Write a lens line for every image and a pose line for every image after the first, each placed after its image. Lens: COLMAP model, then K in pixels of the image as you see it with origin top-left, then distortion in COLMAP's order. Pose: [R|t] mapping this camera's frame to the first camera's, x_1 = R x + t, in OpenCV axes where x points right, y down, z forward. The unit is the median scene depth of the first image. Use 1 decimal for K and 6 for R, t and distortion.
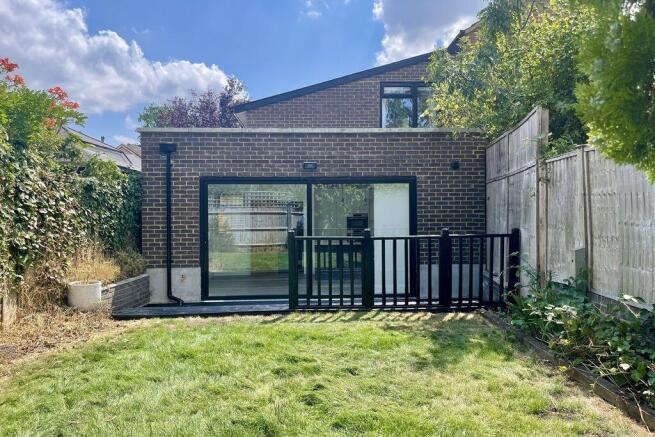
lens RADIAL K [[490.9, 0, 327.9], [0, 490.9, 218.5], [0, 0, 1]] dist [0.023745, -0.013599]
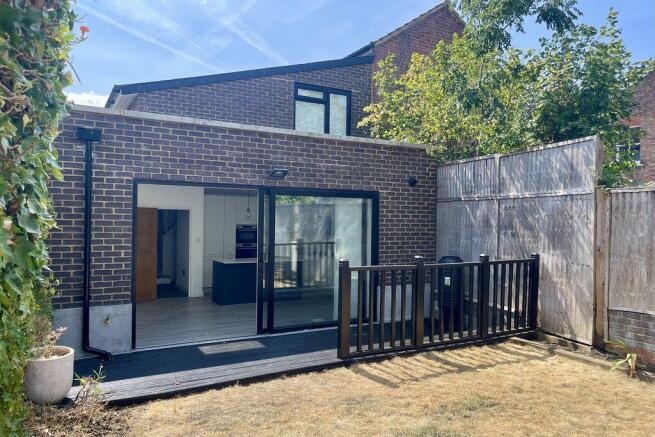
lens RADIAL K [[490.9, 0, 327.4], [0, 490.9, 218.6], [0, 0, 1]] dist [0.023745, -0.013599]
pose [[0.890232, 0.021685, 0.454990, -0.334166], [-0.019461, 0.999765, -0.009573, -0.024306], [-0.455091, -0.000332, 0.890445, 0.221951]]
